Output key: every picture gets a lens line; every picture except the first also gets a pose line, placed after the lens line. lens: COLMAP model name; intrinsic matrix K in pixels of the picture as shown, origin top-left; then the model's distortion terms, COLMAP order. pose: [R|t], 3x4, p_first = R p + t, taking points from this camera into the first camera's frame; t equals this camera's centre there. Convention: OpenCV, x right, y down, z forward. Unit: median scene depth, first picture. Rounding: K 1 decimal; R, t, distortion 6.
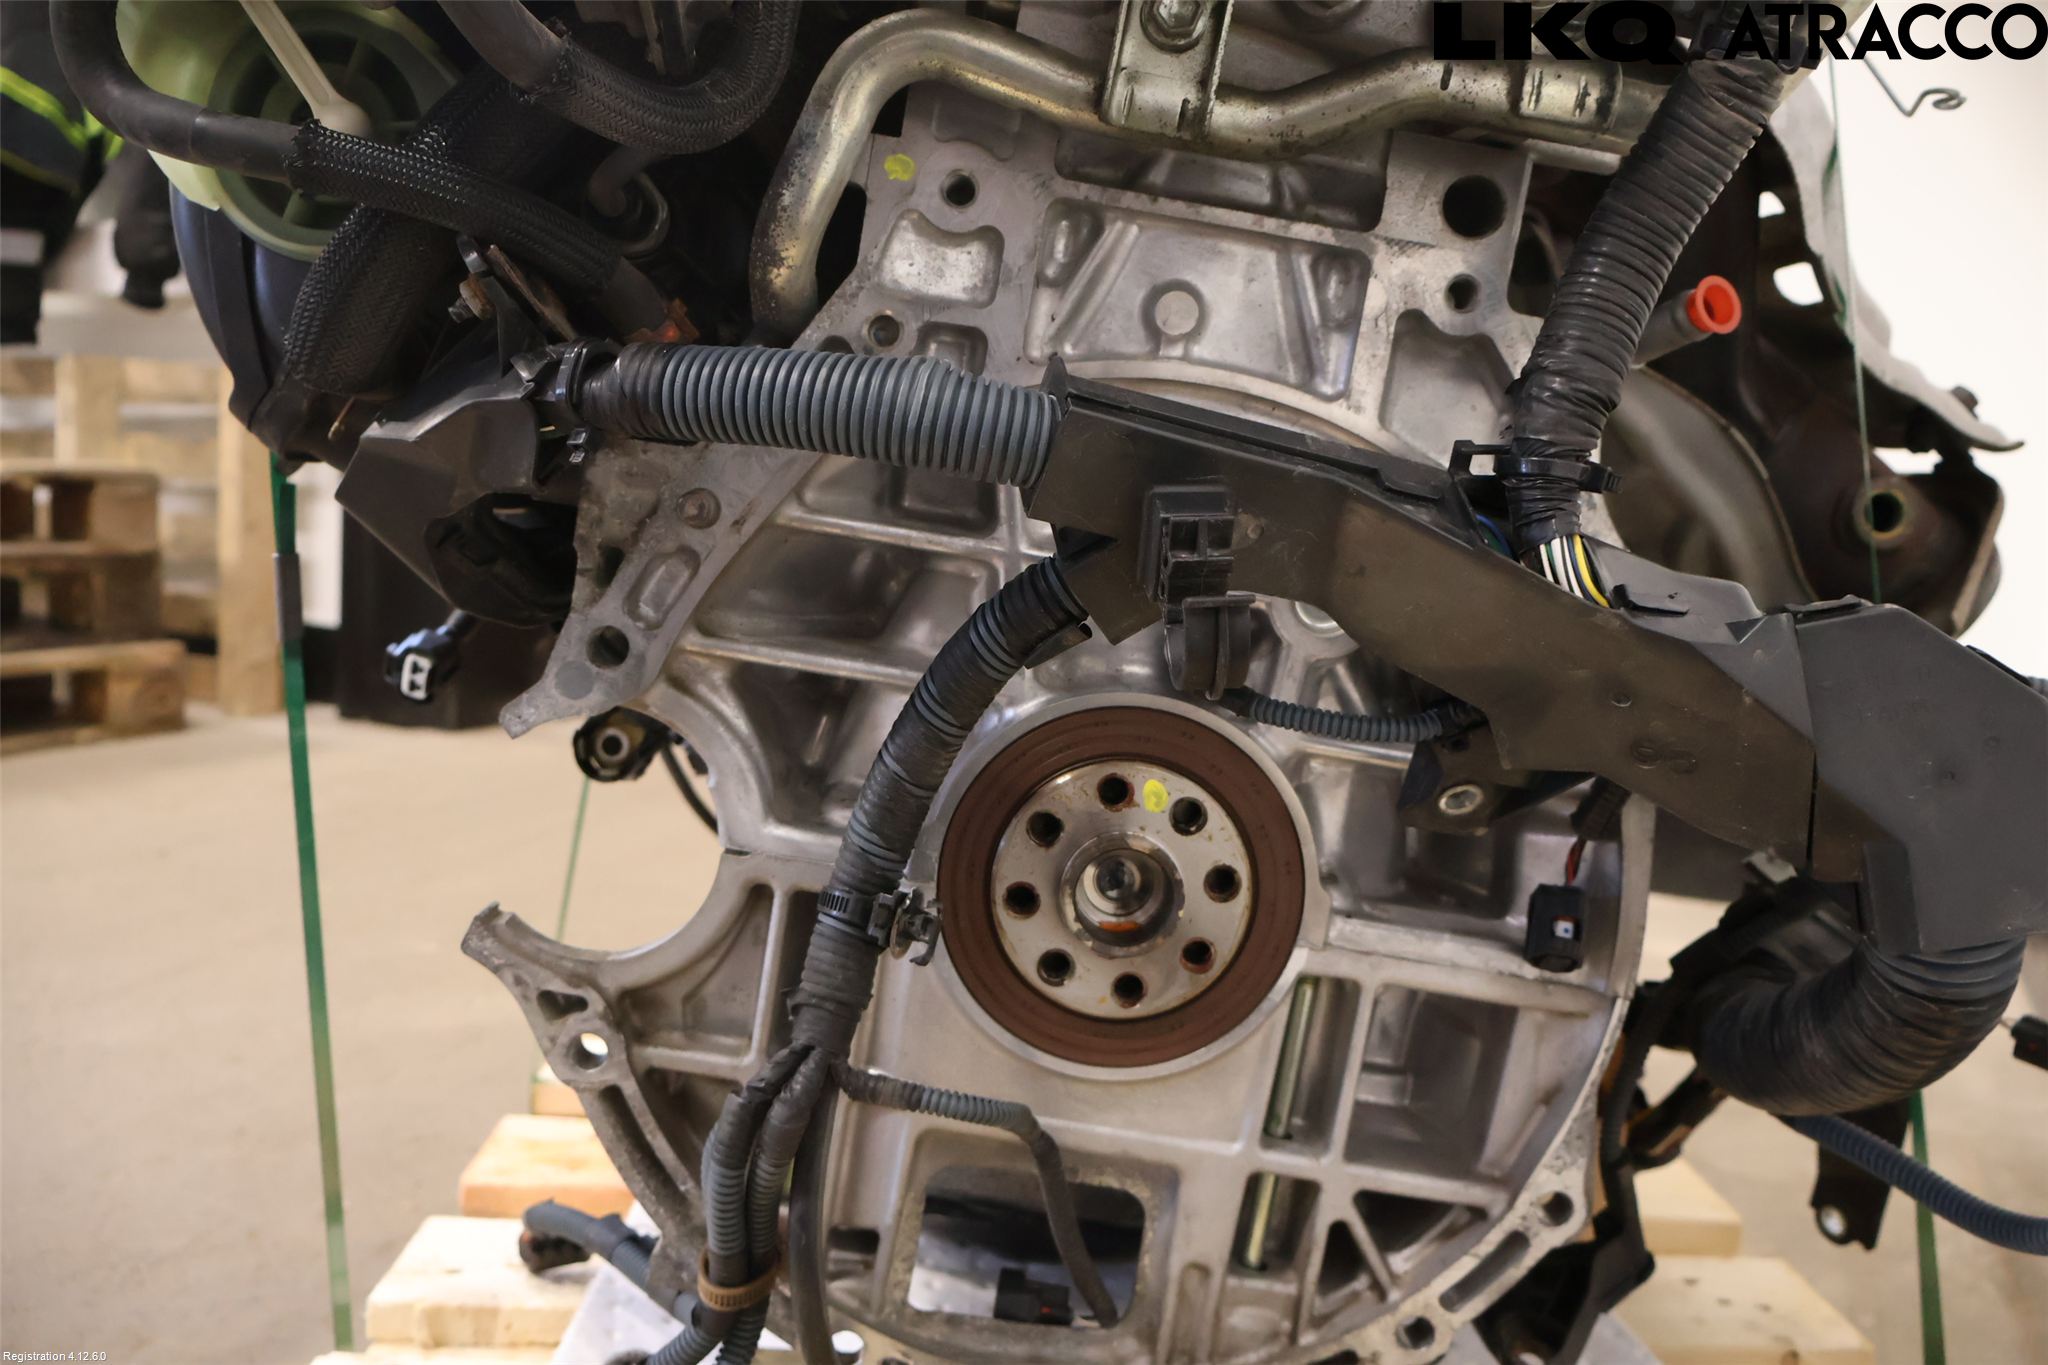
lens RADIAL K [[1690.7, 0, 1024.0], [0, 1690.7, 682.5], [0, 0, 1]] dist [-0.001288, -0.000834]
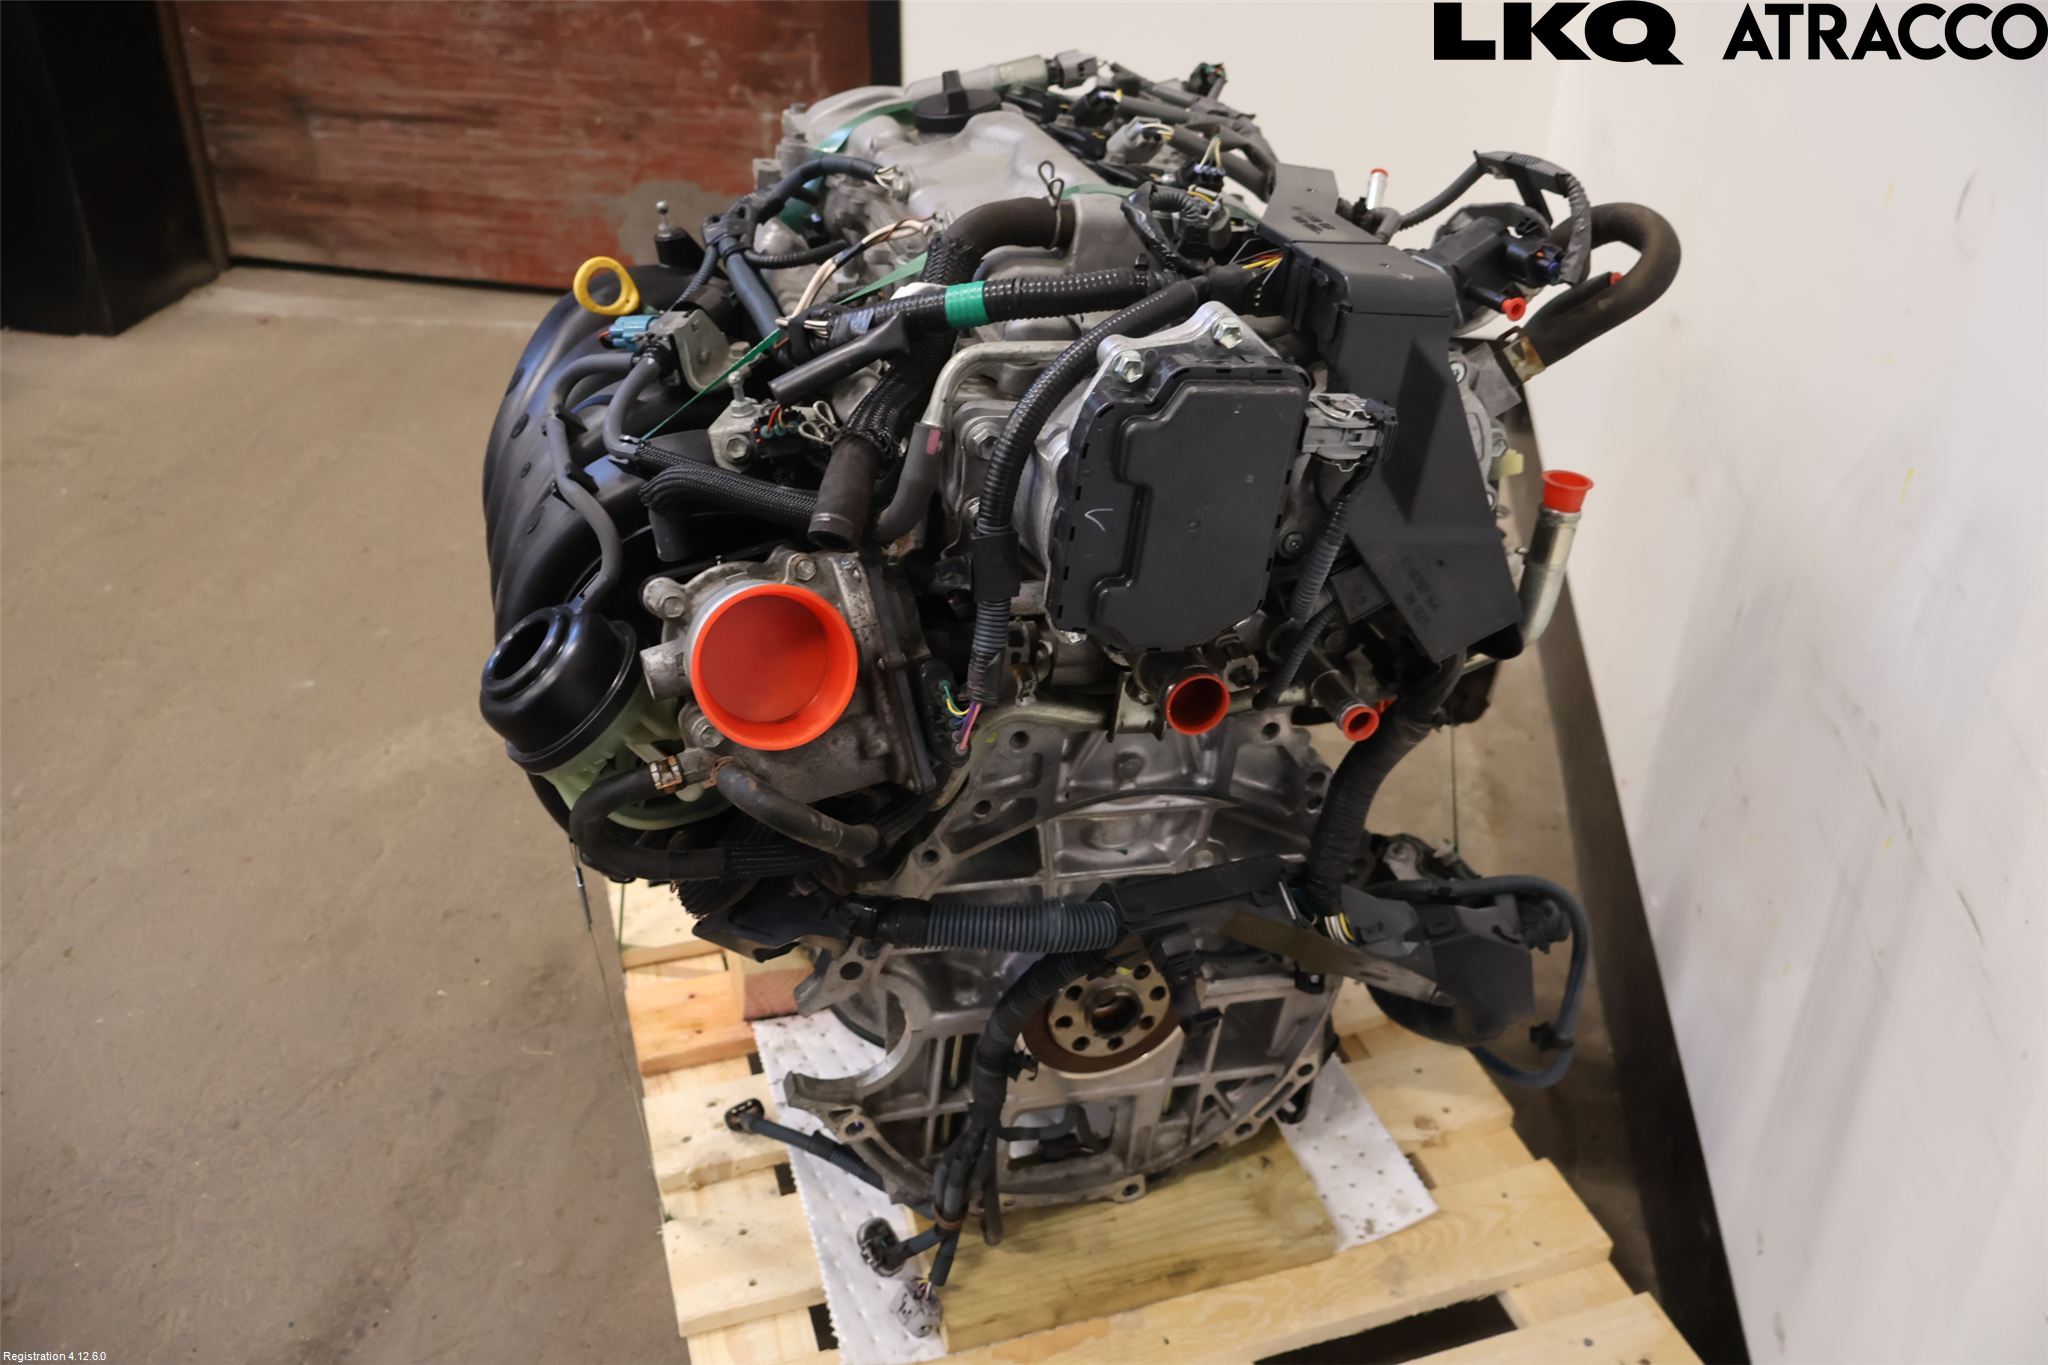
lens RADIAL K [[1690.7, 0, 1024.0], [0, 1690.7, 682.5], [0, 0, 1]] dist [-0.001288, -0.000834]
pose [[0.959813, -0.180860, 0.214588, -0.390690], [0.068333, 0.892240, 0.446361, -1.091406], [-0.272192, -0.413760, 0.868743, -0.539577]]
